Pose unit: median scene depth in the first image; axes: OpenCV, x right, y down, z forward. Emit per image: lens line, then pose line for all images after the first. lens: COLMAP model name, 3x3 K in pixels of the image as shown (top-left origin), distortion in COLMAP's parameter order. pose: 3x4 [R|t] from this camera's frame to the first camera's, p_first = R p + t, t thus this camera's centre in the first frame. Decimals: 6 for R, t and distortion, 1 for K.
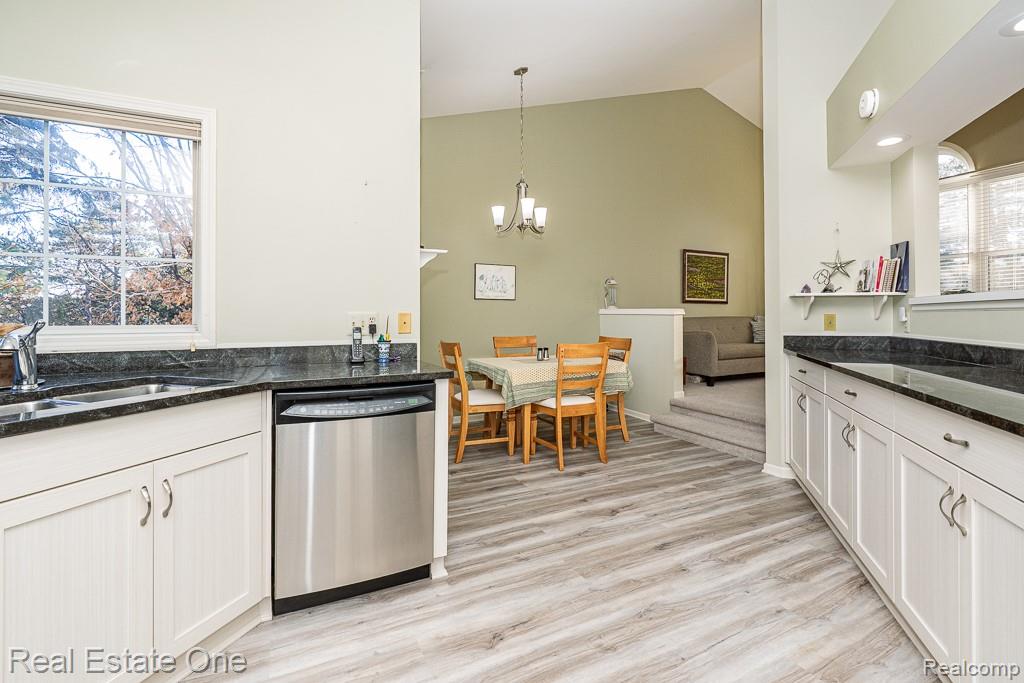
lens RADIAL K [[474.0, 0, 511.9], [0, 474.0, 313.6], [0, 0, 1]] dist [-0.009250, 0.003935]
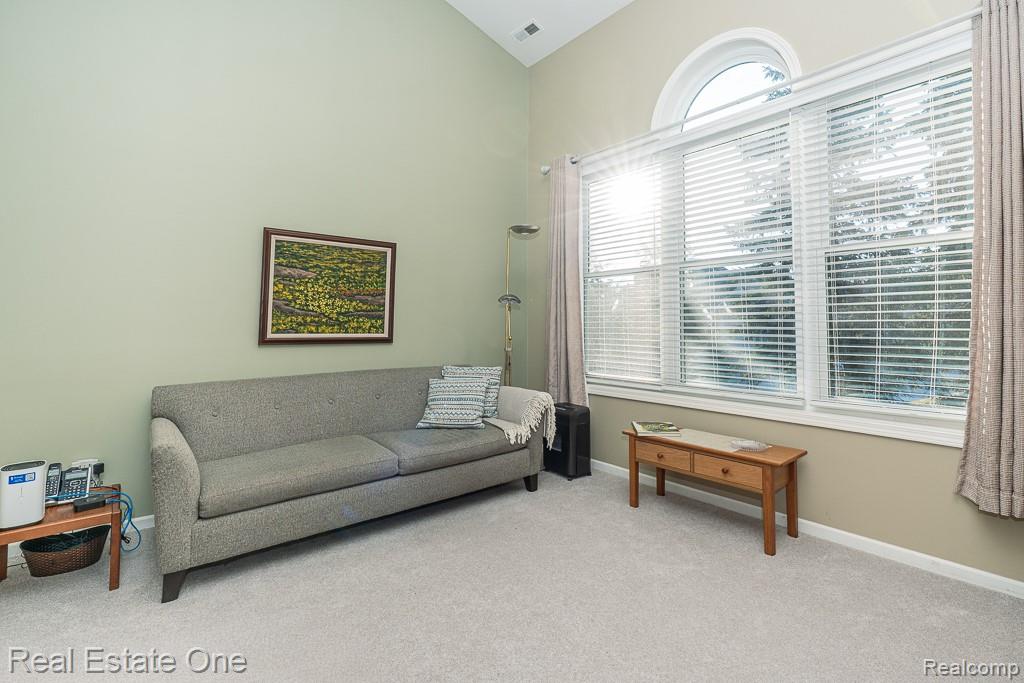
lens RADIAL K [[474.0, 0, 511.7], [0, 474.0, 310.5], [0, 0, 1]] dist [-0.009250, 0.003935]
pose [[0.977410, 0.011516, 0.211038, 1.121151], [-0.006141, 0.999640, -0.026107, -0.100594], [-0.211263, 0.024221, 0.977129, 1.125389]]
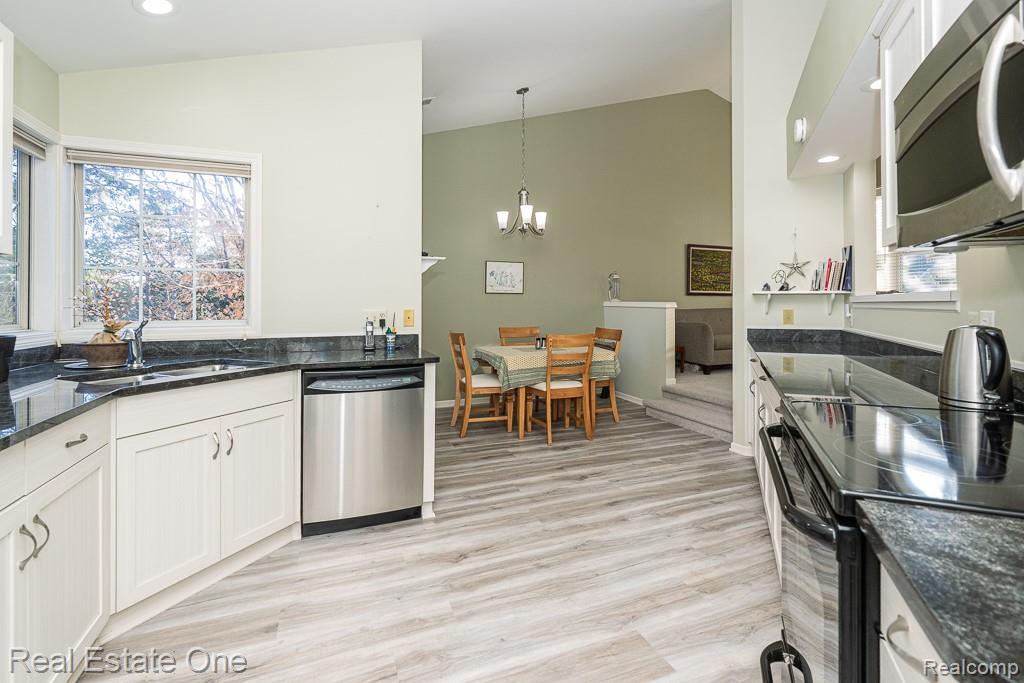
lens RADIAL K [[474.0, 0, 509.1], [0, 474.0, 303.0], [0, 0, 1]] dist [-0.009250, 0.003935]
pose [[0.996831, 0.000346, -0.079542, 0.113732], [-0.000089, 0.999995, 0.003240, -0.019601], [0.079543, -0.003222, 0.996826, -0.177478]]
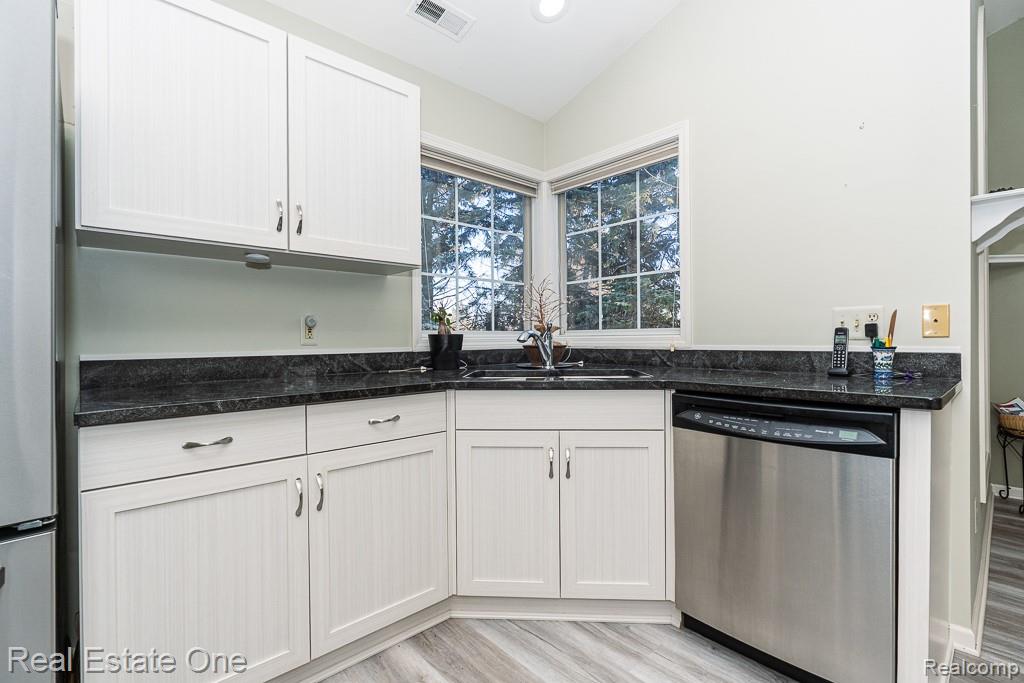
lens RADIAL K [[474.0, 0, 505.9], [0, 474.0, 338.9], [0, 0, 1]] dist [-0.009250, 0.003935]
pose [[0.280764, 0.005197, -0.959763, 0.184721], [0.012880, 0.999875, 0.009183, 0.026305], [0.959691, -0.014940, 0.280661, 0.237812]]
